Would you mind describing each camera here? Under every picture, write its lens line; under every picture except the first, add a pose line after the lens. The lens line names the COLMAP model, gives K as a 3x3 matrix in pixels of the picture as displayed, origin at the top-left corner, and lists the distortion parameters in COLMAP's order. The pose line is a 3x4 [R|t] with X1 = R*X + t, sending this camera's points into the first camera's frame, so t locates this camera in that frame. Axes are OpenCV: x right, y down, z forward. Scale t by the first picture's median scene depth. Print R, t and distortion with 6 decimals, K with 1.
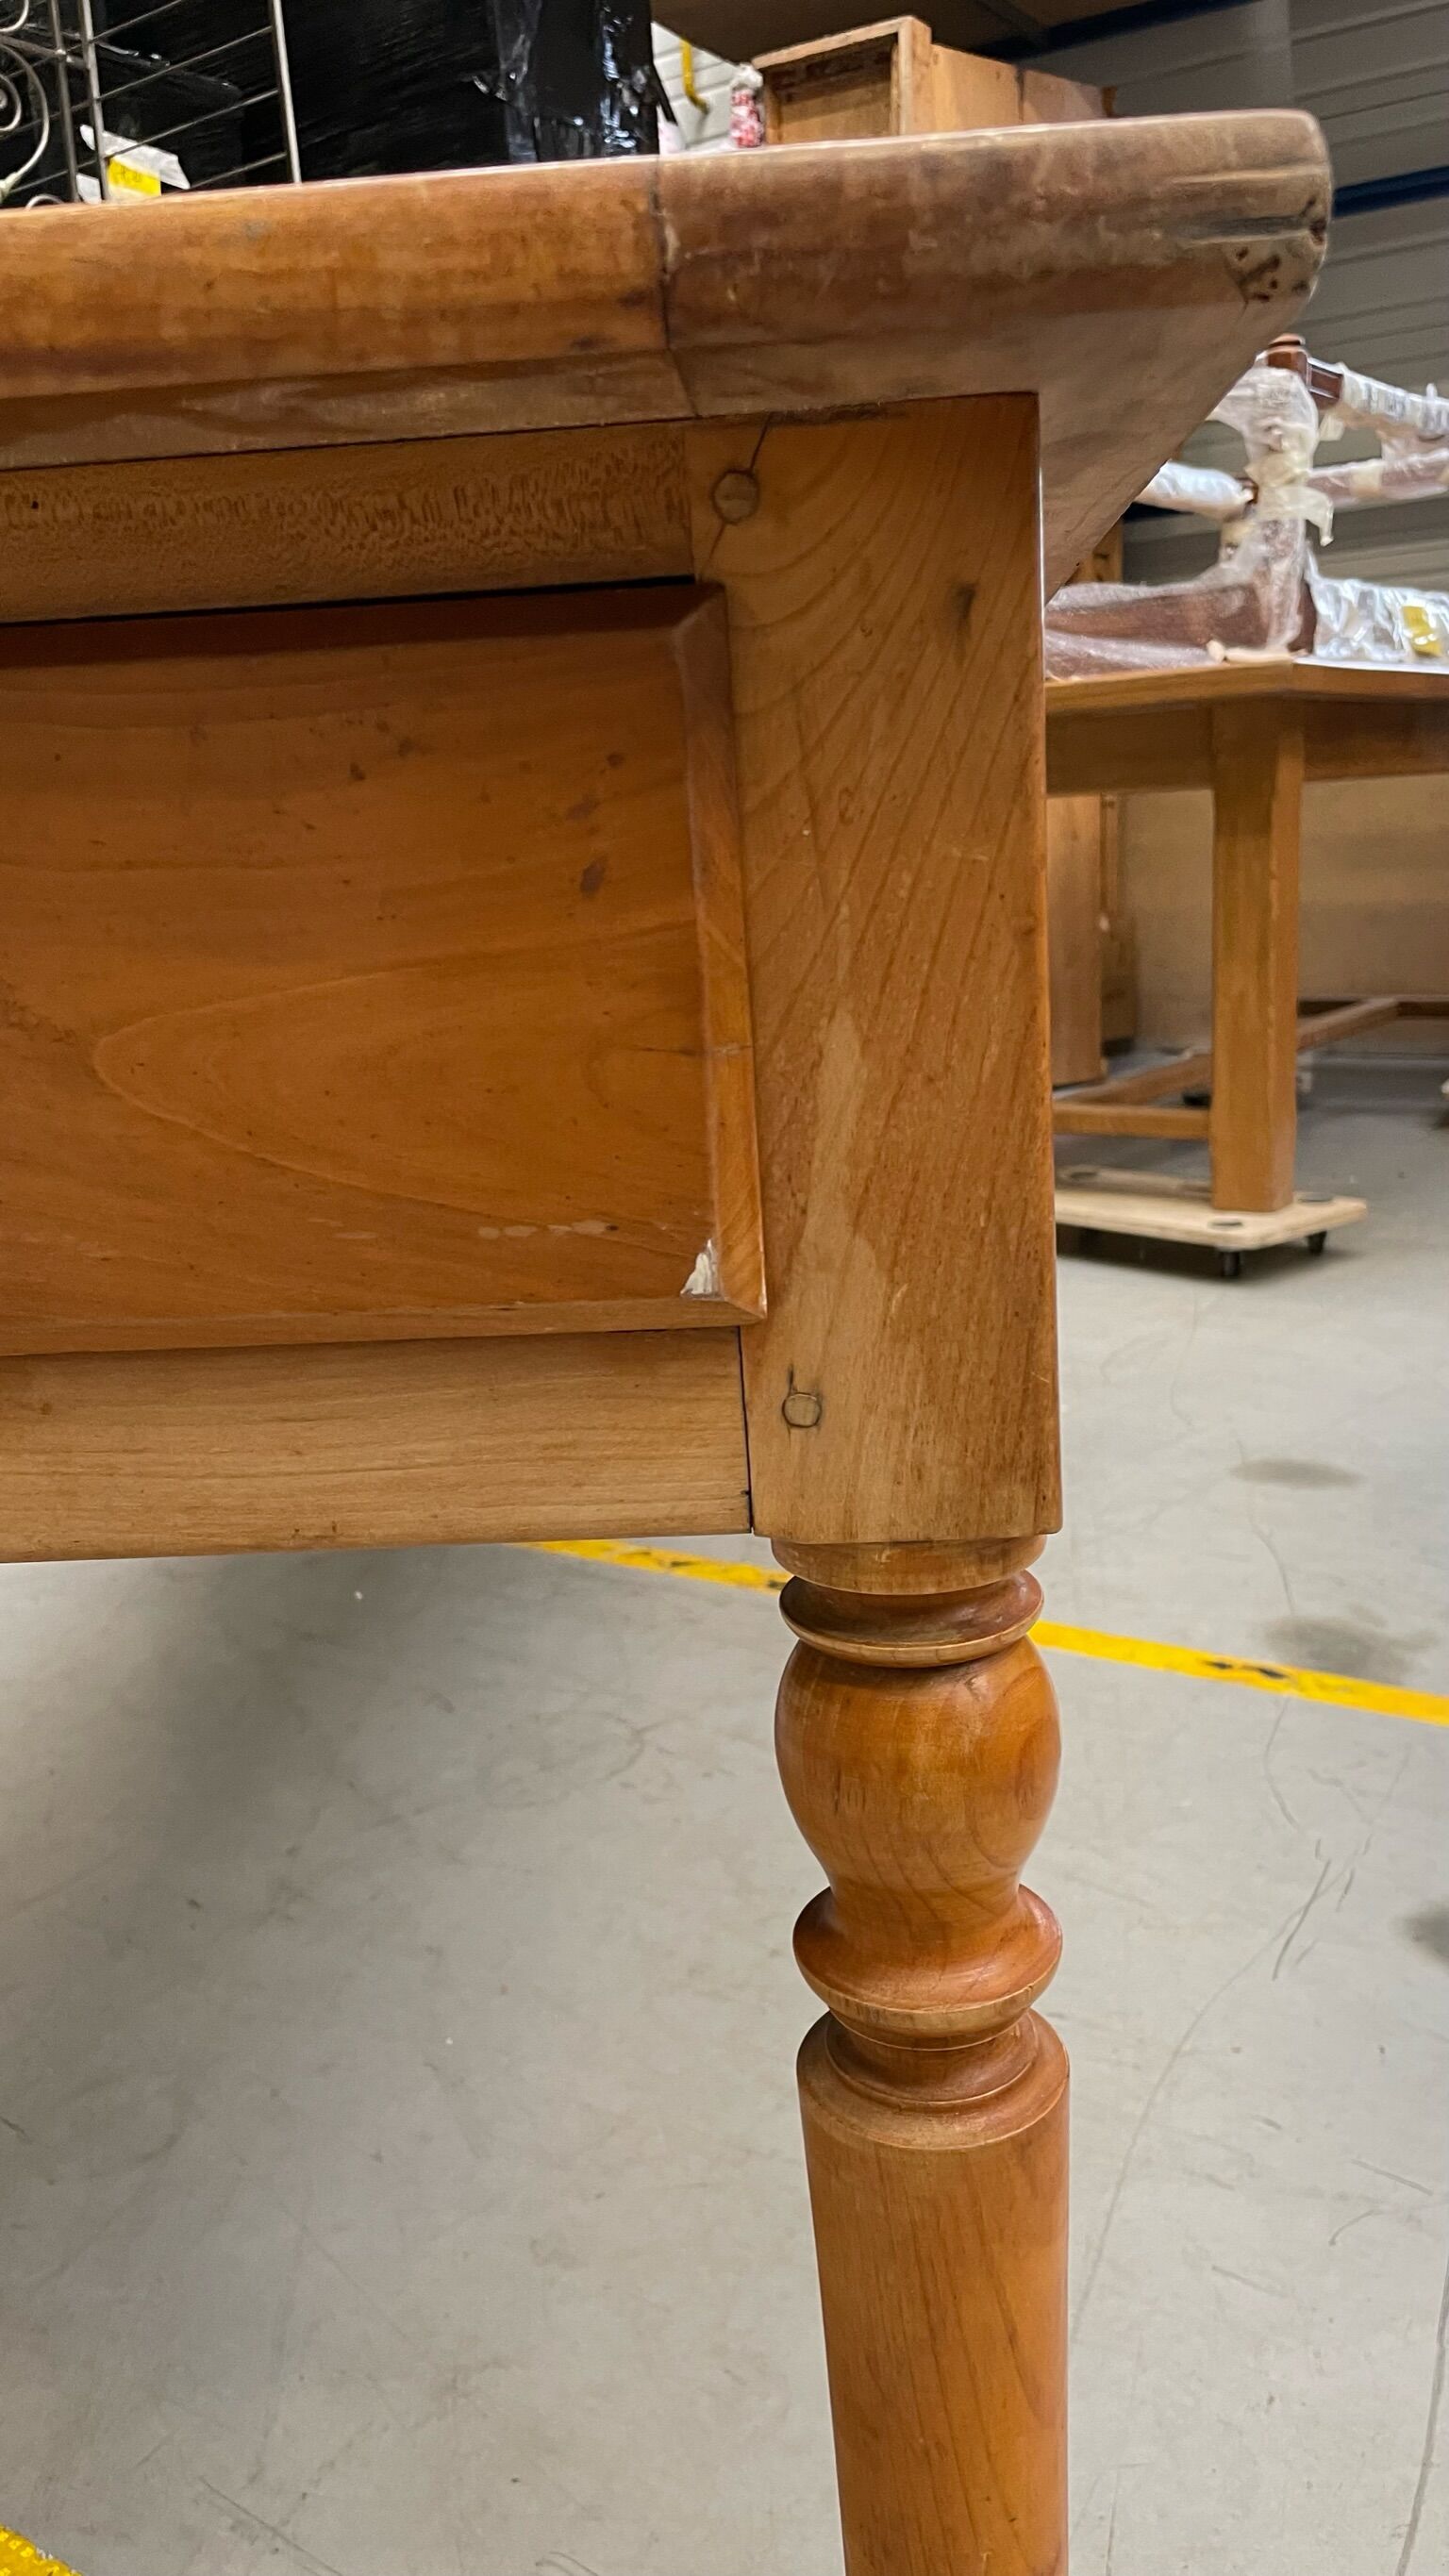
lens RADIAL K [[2016.6, 0, 776.8], [0, 2016.6, 1298.5], [0, 0, 1]] dist [0.084256, -0.157242]
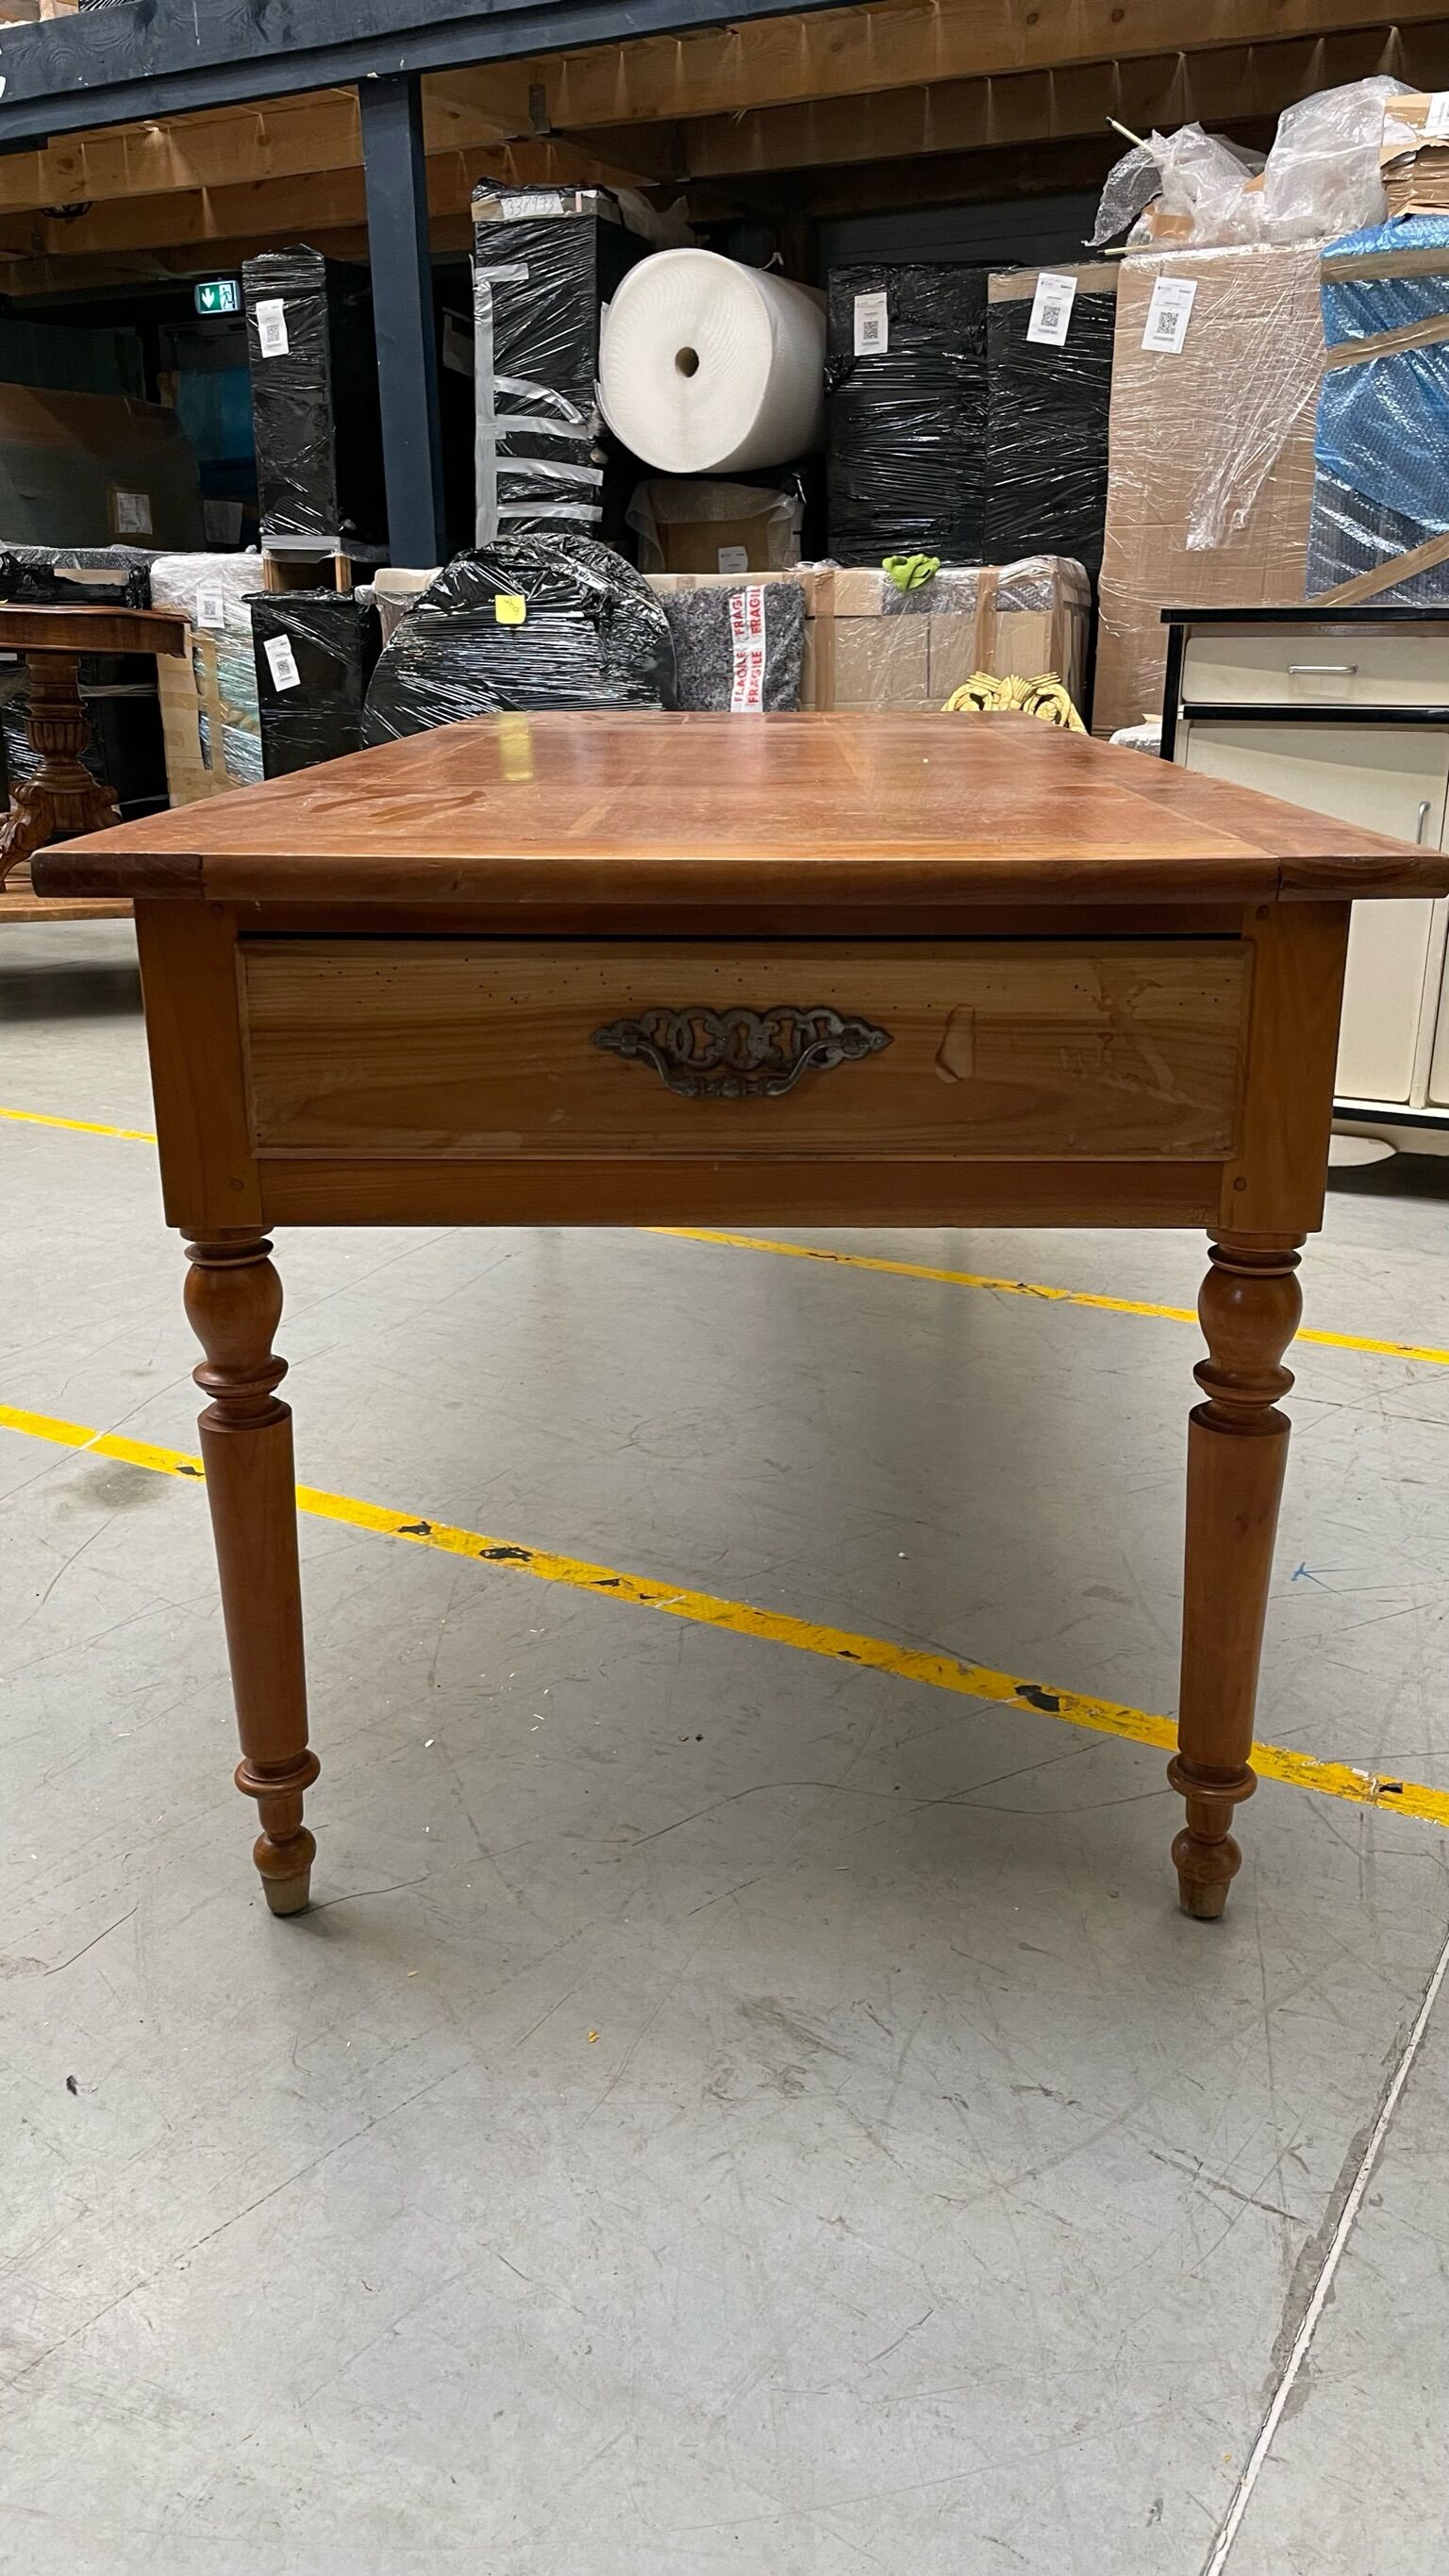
lens RADIAL K [[1962.8, 0, 735.9], [0, 1962.8, 1327.0], [0, 0, 1]] dist [0.056161, -0.122292]
pose [[-0.998441, 0.055377, -0.006936, -0.533147], [0.042764, 0.838971, 0.542494, -2.502372], [0.035860, 0.541352, -0.840031, 8.402614]]
